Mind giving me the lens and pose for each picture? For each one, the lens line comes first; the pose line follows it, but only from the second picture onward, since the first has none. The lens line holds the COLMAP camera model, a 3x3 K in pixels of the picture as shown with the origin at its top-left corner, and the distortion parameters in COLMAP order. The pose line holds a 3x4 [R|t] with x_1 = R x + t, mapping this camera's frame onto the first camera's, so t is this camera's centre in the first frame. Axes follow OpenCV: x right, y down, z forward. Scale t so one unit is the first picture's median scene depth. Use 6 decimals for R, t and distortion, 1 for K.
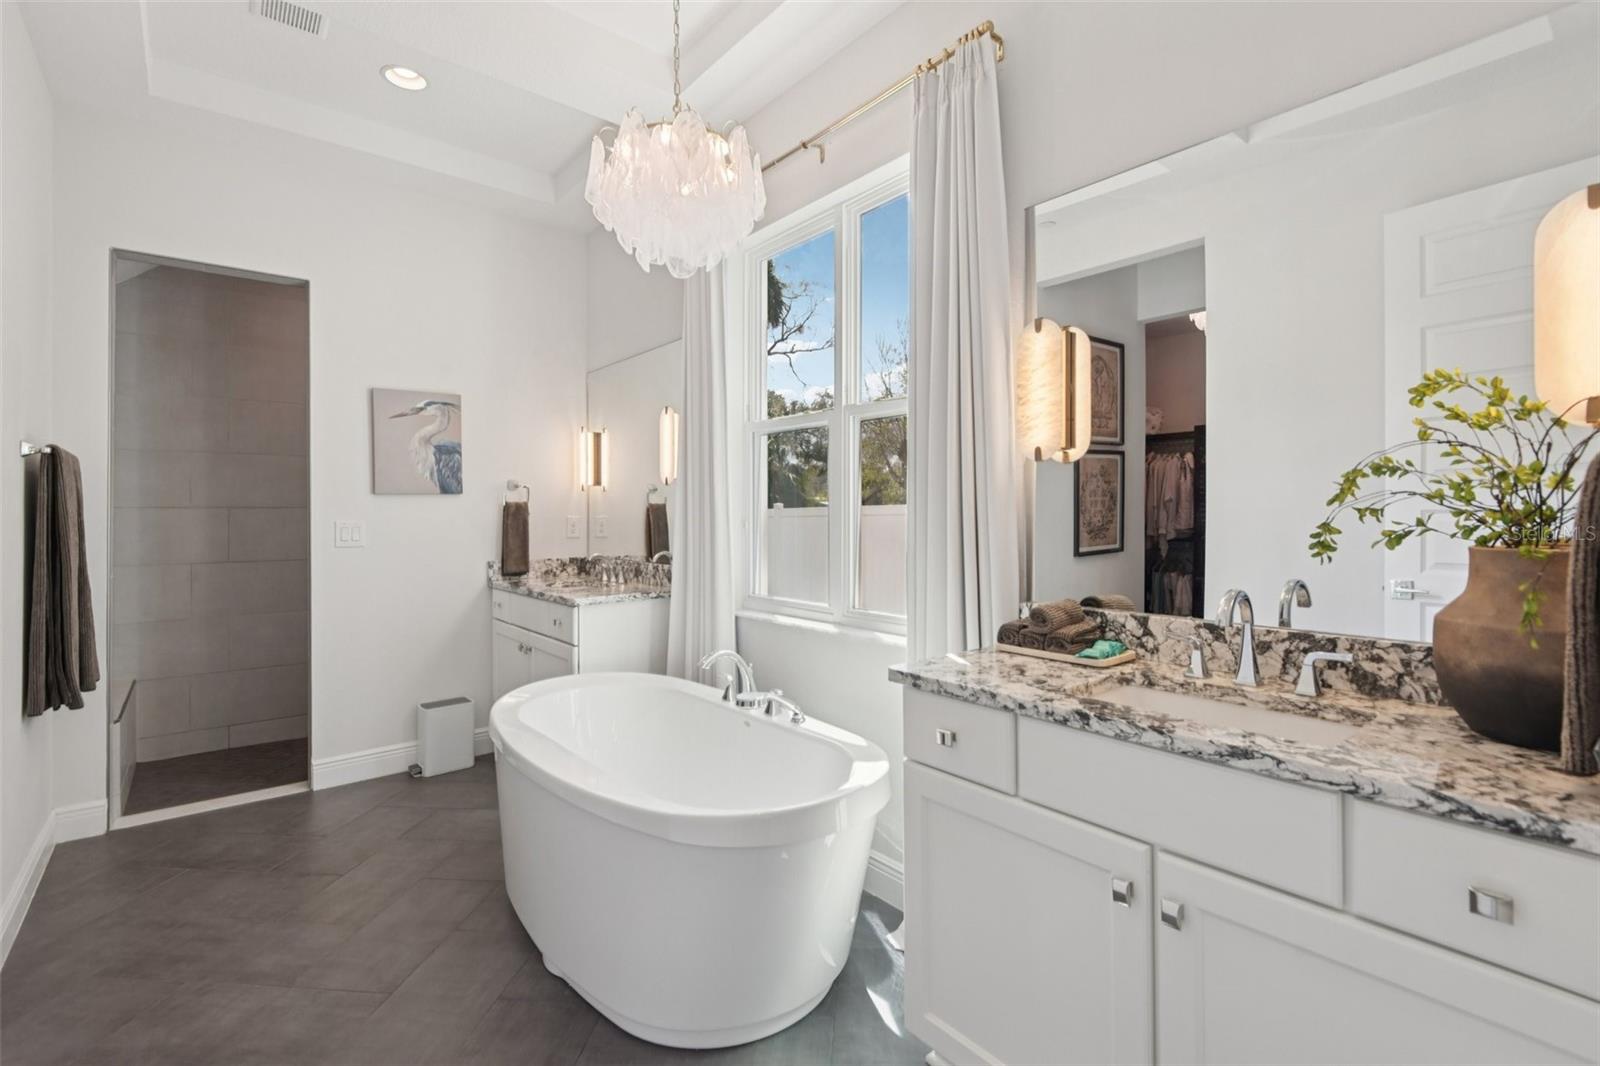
lens RADIAL K [[736.8, 0, 814.3], [0, 736.8, 518.3], [0, 0, 1]] dist [0.039004, -0.026673]
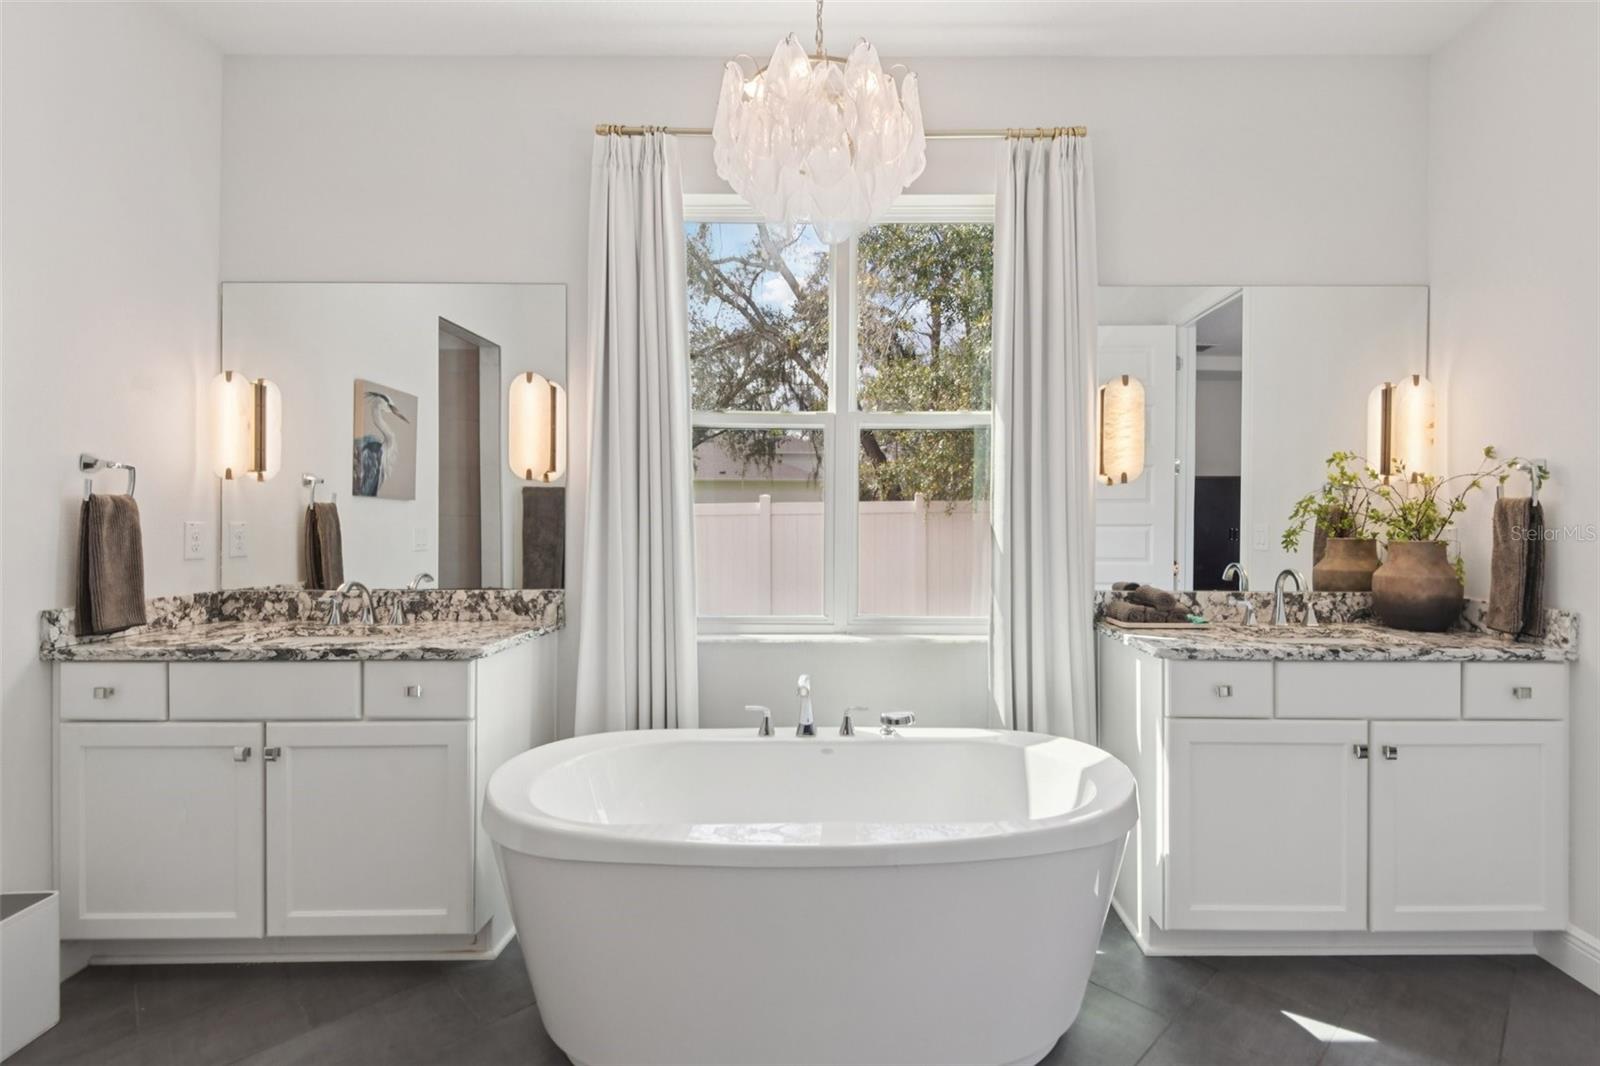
lens RADIAL K [[736.8, 0, 814.3], [0, 736.8, 518.3], [0, 0, 1]] dist [0.039004, -0.026673]
pose [[0.627110, 0.007588, 0.778894, -1.222977], [-0.002235, 0.999966, -0.007942, -0.004292], [-0.778927, 0.003240, 0.627106, 0.663777]]
